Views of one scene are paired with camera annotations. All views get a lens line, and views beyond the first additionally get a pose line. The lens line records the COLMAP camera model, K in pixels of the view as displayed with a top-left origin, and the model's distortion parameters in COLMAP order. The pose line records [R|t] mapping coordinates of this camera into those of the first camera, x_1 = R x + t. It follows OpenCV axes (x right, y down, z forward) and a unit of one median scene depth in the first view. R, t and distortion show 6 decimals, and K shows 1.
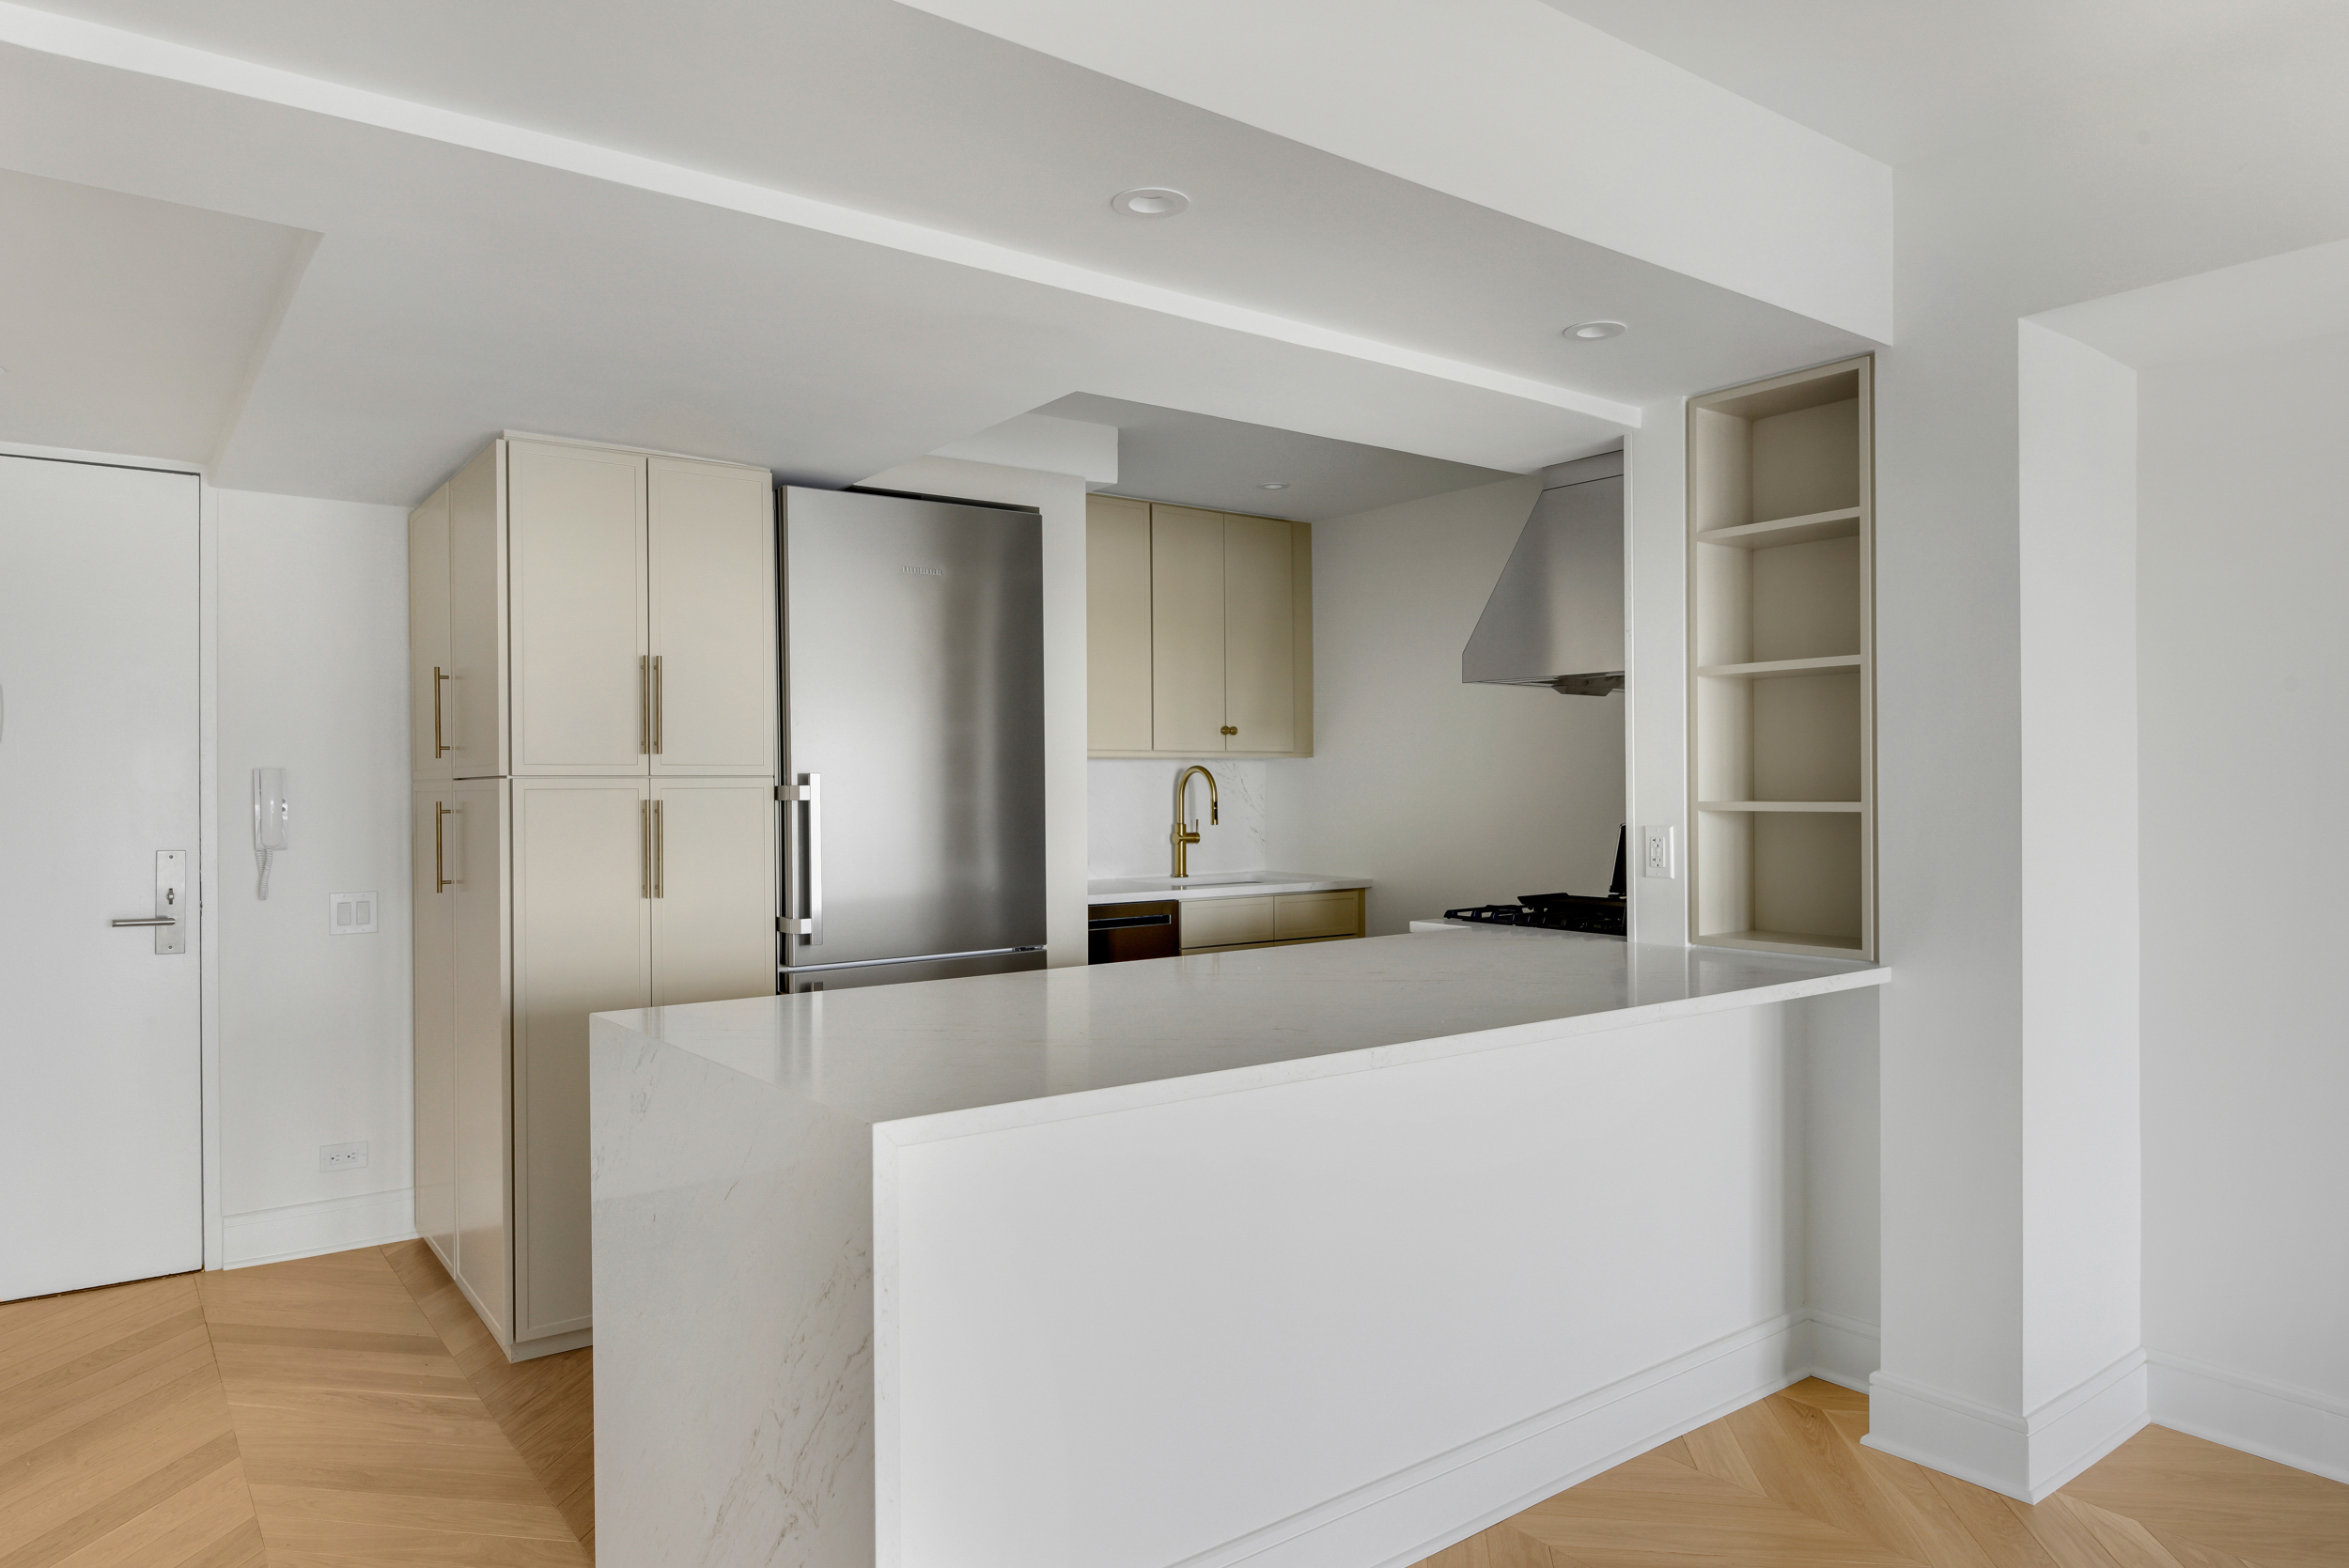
lens RADIAL K [[1448.9, 0, 1174.5], [0, 1448.9, 784.0], [0, 0, 1]] dist [-0.000255, -0.000191]
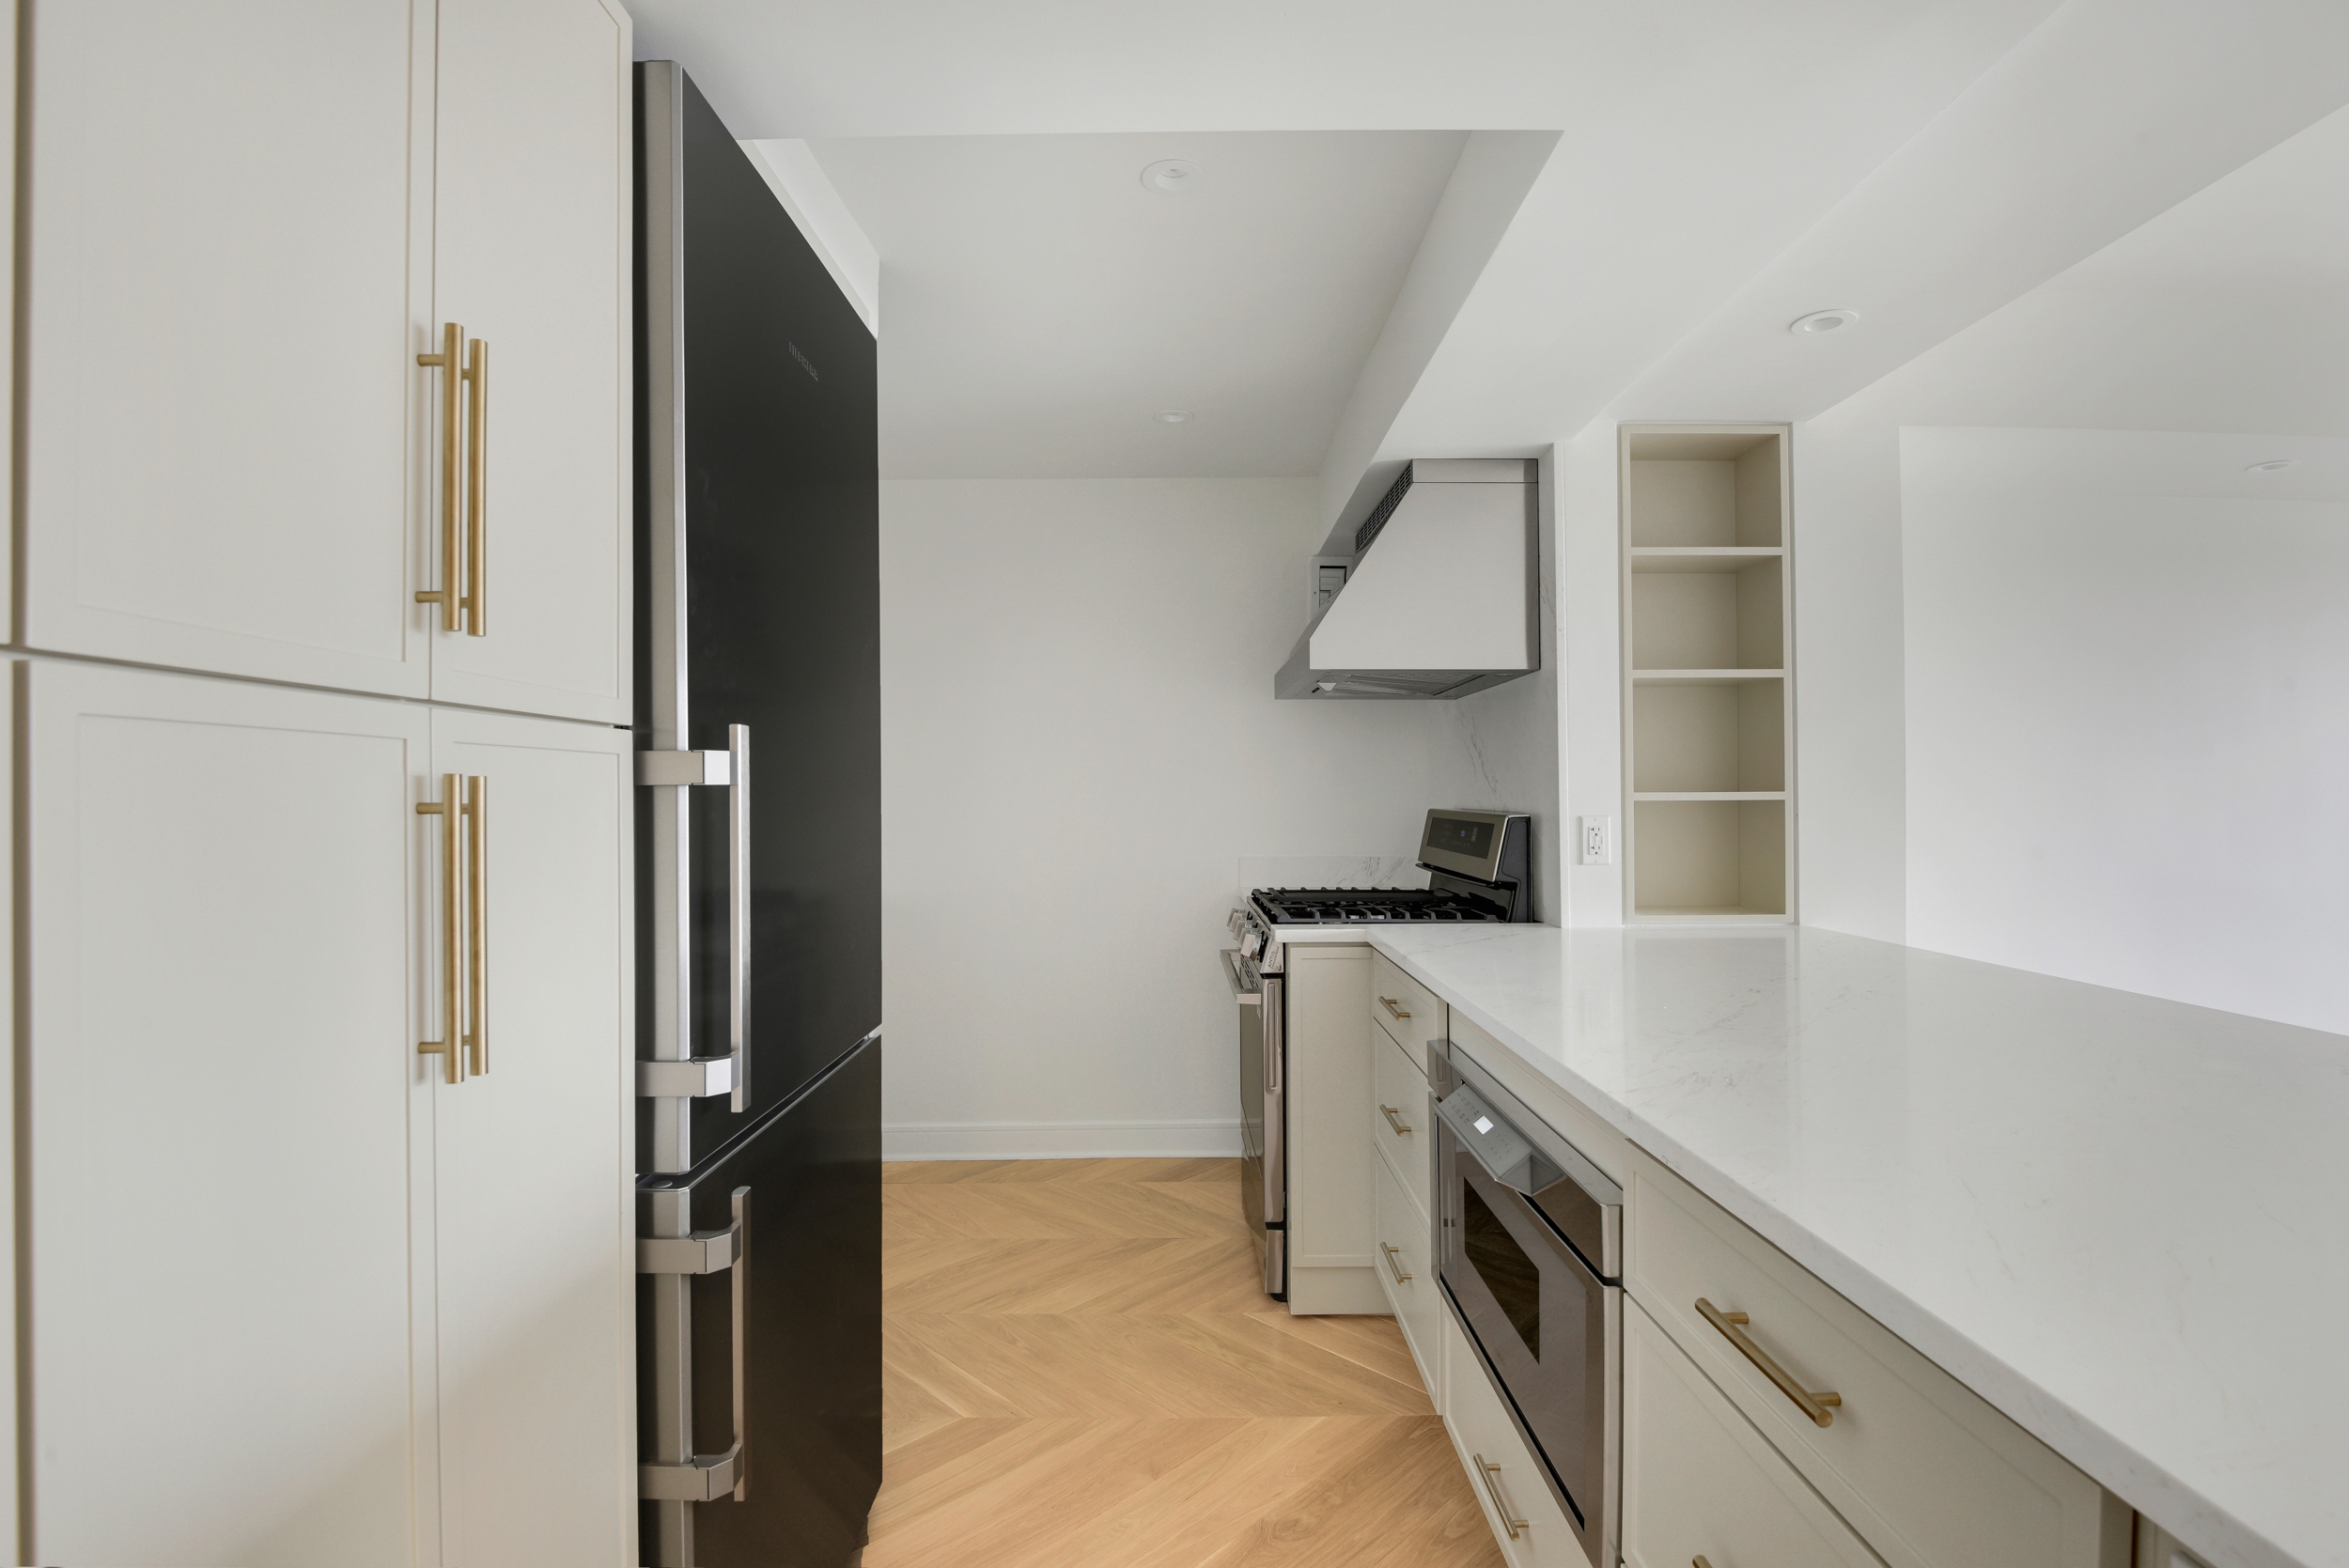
lens RADIAL K [[1069.5, 0, 1174.5], [0, 1069.5, 784.0], [0, 0, 1]] dist [-0.000472, -0.000147]
pose [[0.600017, 0.012645, 0.799887, -0.476533], [0.001286, 0.999859, -0.016771, 0.018180], [-0.799986, 0.011092, 0.599916, 0.767469]]
